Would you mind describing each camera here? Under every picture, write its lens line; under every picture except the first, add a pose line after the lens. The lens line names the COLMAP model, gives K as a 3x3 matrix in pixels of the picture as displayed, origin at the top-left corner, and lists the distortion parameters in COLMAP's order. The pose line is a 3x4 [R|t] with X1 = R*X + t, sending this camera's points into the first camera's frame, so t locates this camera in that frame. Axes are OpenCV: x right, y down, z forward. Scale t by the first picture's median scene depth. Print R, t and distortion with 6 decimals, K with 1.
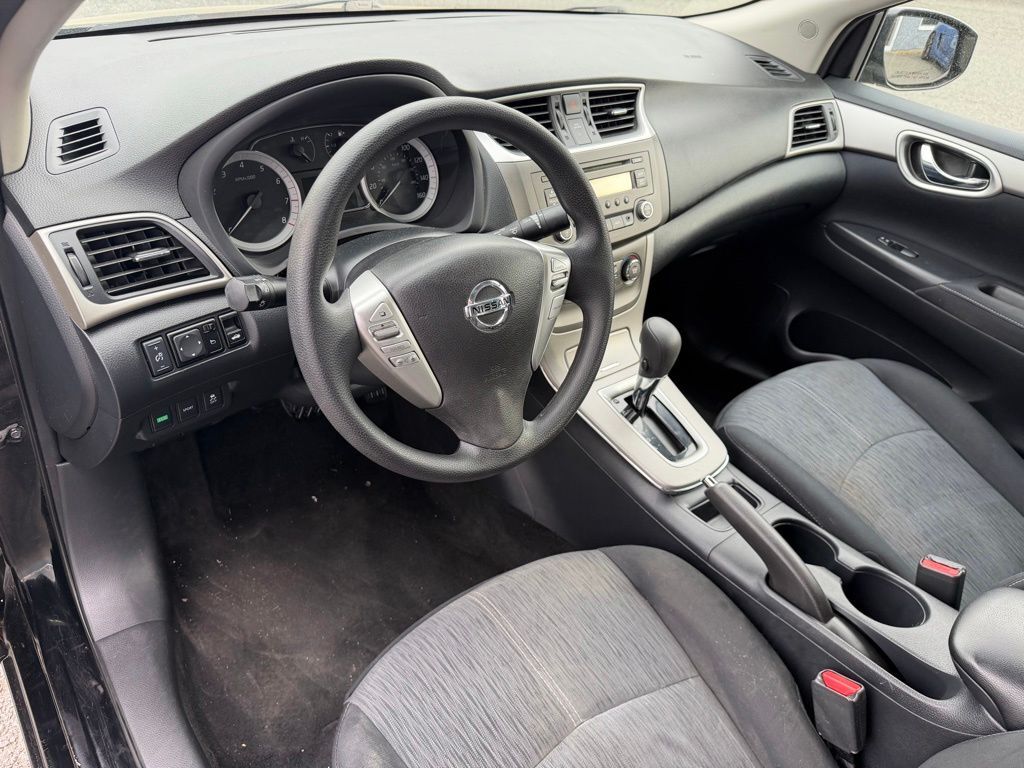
lens RADIAL K [[716.5, 0, 509.0], [0, 716.5, 384.8], [0, 0, 1]] dist [0.019170, -0.033077]
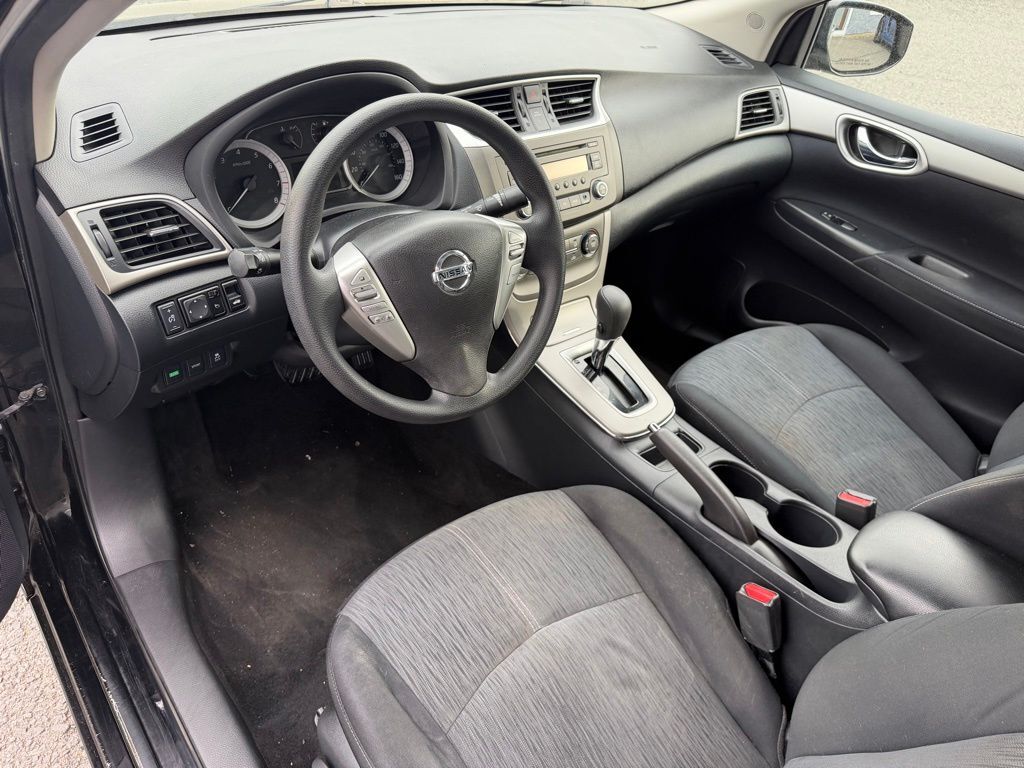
lens RADIAL K [[716.5, 0, 513.7], [0, 716.5, 384.4], [0, 0, 1]] dist [0.019170, -0.033077]
pose [[0.999806, -0.011760, 0.015816, 0.036581], [0.011355, 0.999611, 0.025457, 0.033099], [-0.016109, -0.025273, 0.999551, -0.133057]]
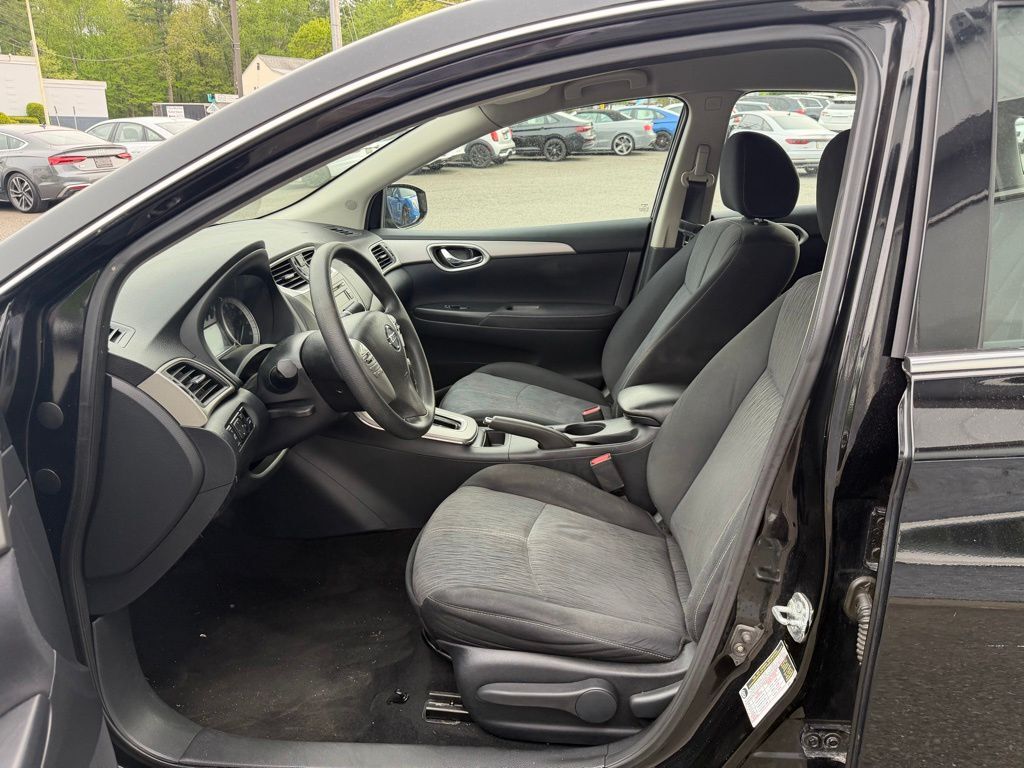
lens RADIAL K [[716.5, 0, 510.3], [0, 716.5, 385.2], [0, 0, 1]] dist [0.019170, -0.033077]
pose [[0.662965, -0.344945, 0.664447, -0.789160], [0.507977, 0.859223, -0.060782, 0.187843], [-0.549942, 0.377821, 0.744859, -0.353697]]
